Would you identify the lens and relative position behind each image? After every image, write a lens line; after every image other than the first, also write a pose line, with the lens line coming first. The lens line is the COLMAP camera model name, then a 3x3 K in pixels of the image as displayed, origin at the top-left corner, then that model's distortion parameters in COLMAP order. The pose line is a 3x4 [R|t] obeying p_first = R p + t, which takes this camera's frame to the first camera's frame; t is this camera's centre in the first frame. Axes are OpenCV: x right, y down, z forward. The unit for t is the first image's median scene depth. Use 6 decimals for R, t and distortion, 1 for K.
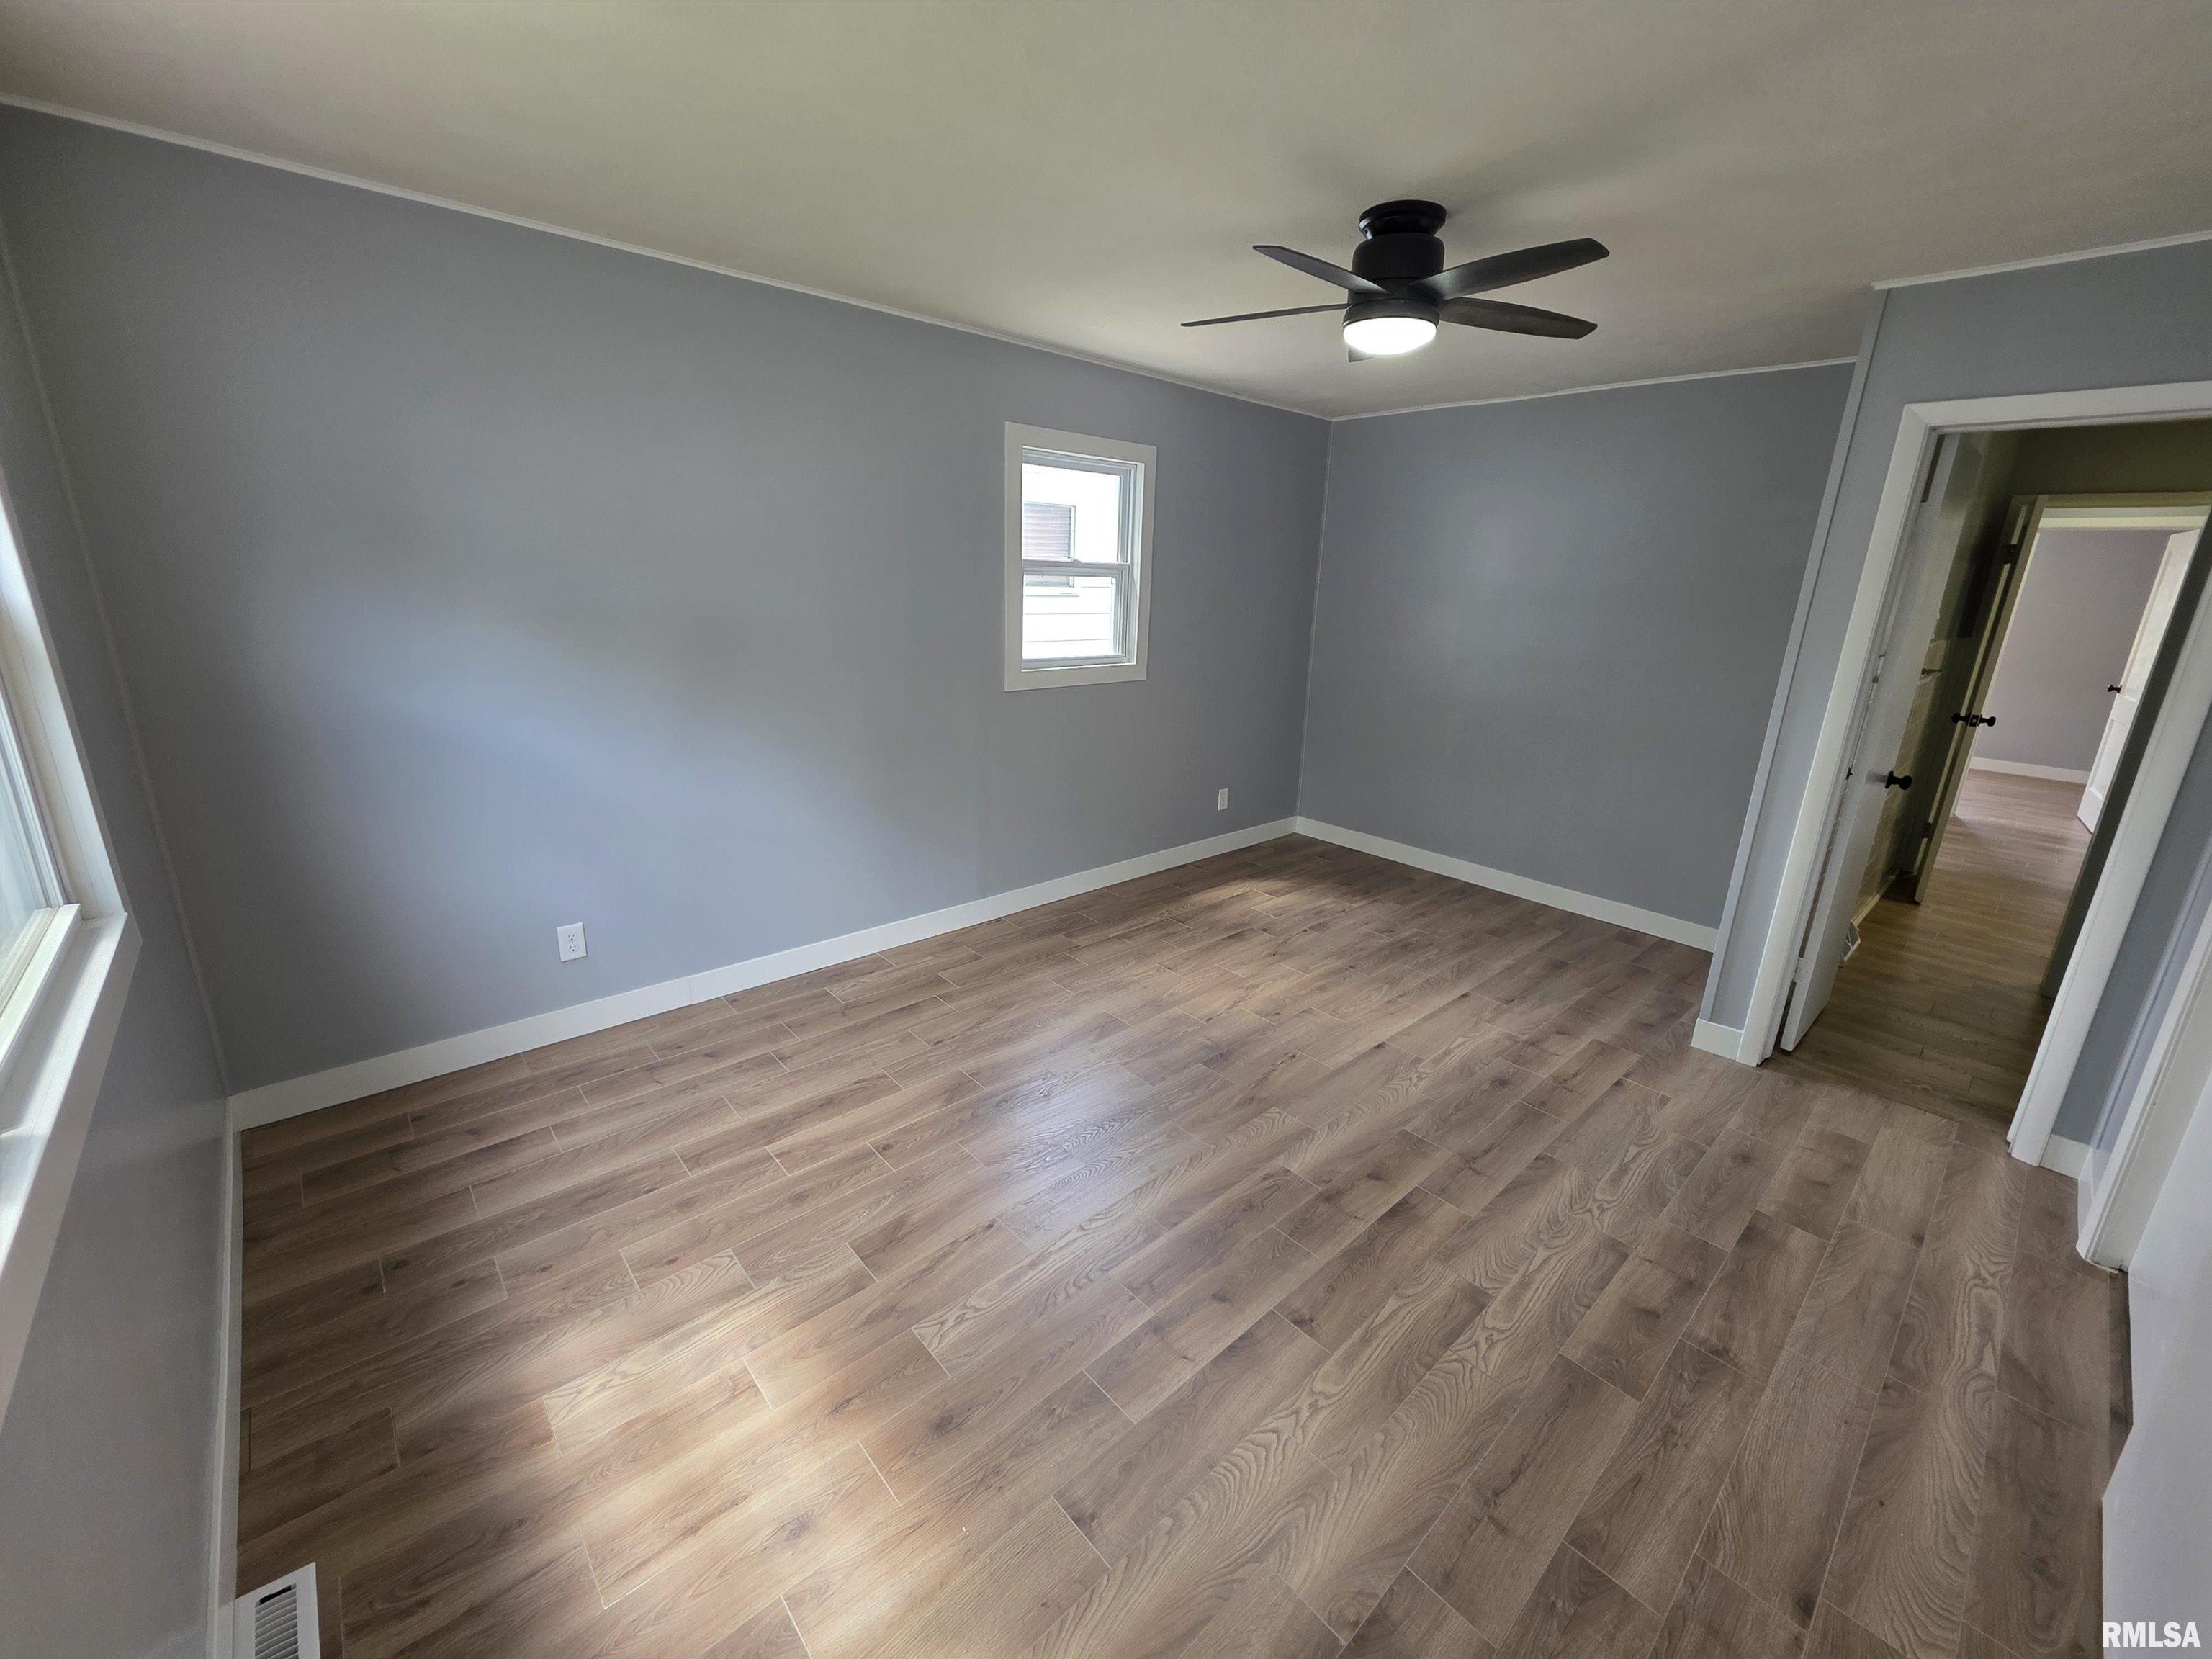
lens RADIAL K [[882.6, 0, 1105.2], [0, 882.6, 817.3], [0, 0, 1]] dist [0.002512, 0.000042]
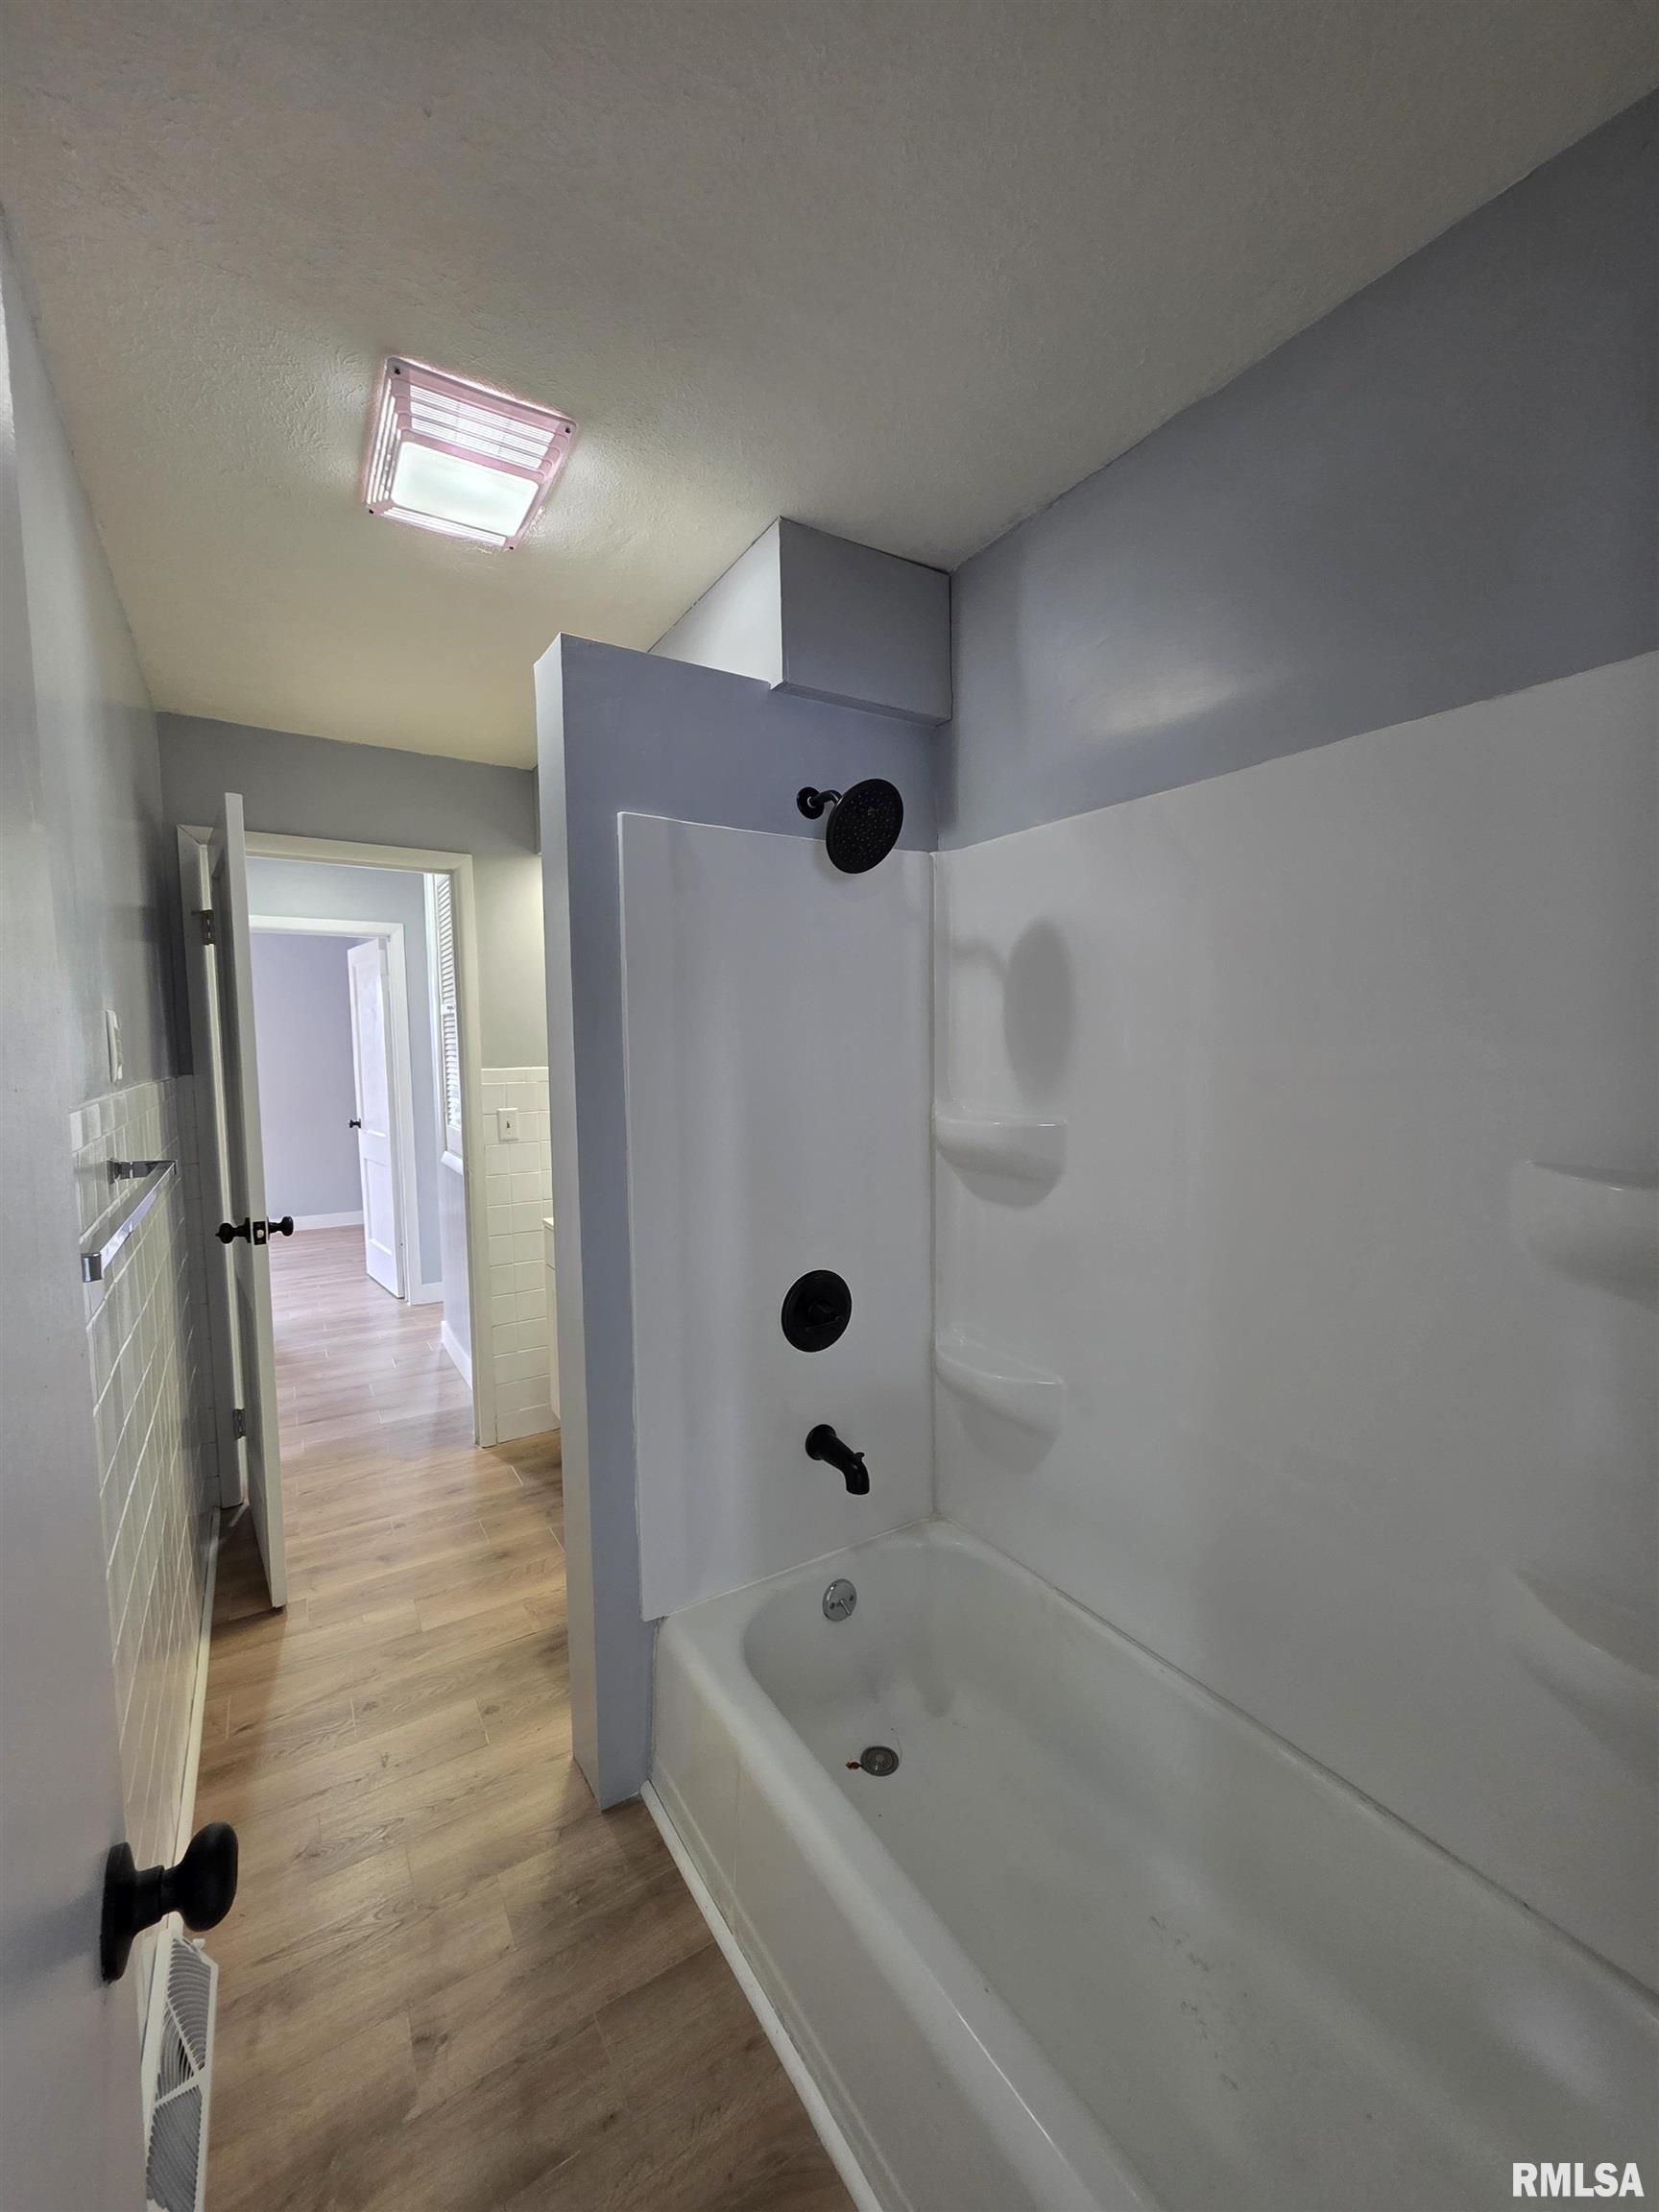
lens RADIAL K [[882.6, 0, 829.5], [0, 882.6, 1106.0], [0, 0, 1]] dist [0.002512, 0.000042]
pose [[0.166017, -0.107172, 0.980282, 0.990382], [0.286105, 0.956553, 0.056124, -0.202002], [-0.943707, 0.271146, 0.189467, 1.039670]]
